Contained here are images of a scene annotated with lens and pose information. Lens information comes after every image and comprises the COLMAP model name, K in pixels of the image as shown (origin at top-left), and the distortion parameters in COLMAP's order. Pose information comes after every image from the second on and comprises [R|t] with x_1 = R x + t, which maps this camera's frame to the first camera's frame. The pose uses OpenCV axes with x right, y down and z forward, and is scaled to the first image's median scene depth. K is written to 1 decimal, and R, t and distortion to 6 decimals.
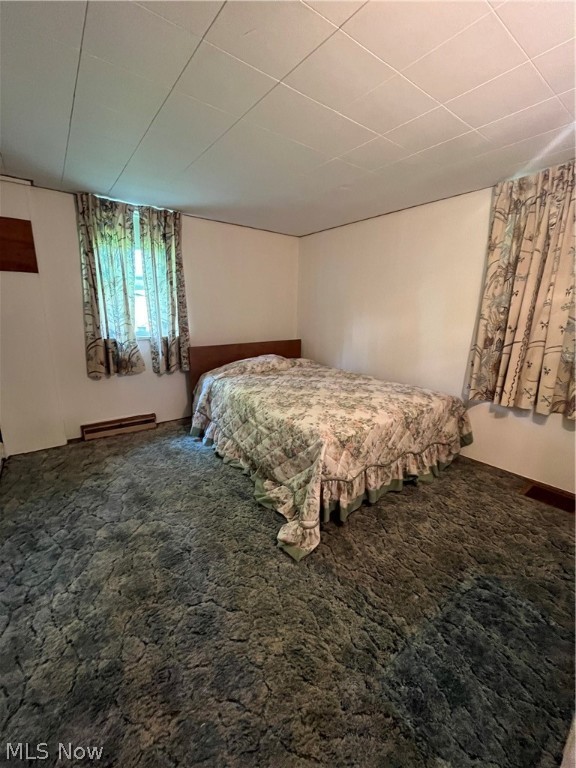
lens RADIAL K [[312.2, 0, 288.0], [0, 312.2, 384.0], [0, 0, 1]] dist [-0.002309, -0.000334]
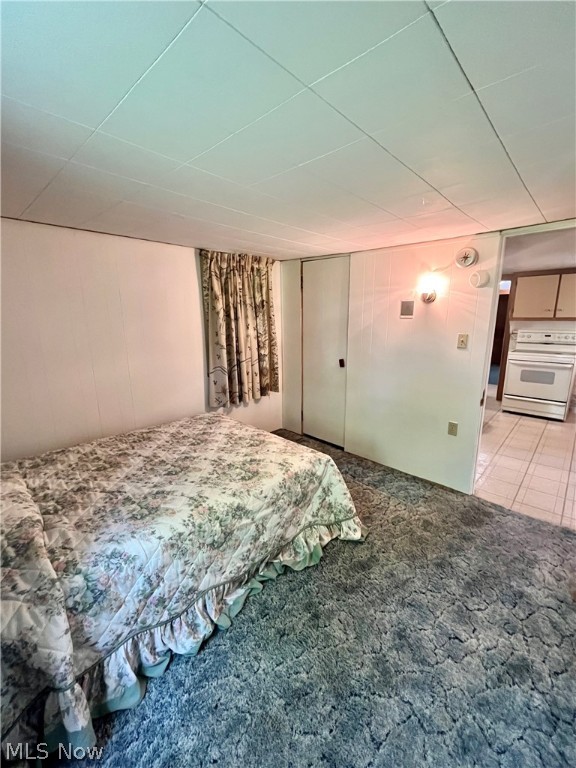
lens RADIAL K [[312.2, 0, 288.0], [0, 312.2, 384.0], [0, 0, 1]] dist [-0.002309, -0.000334]
pose [[-0.161183, -0.224290, 0.961100, -0.838914], [0.244164, 0.934498, 0.259030, -0.383617], [-0.956245, 0.276418, -0.095862, 0.985087]]
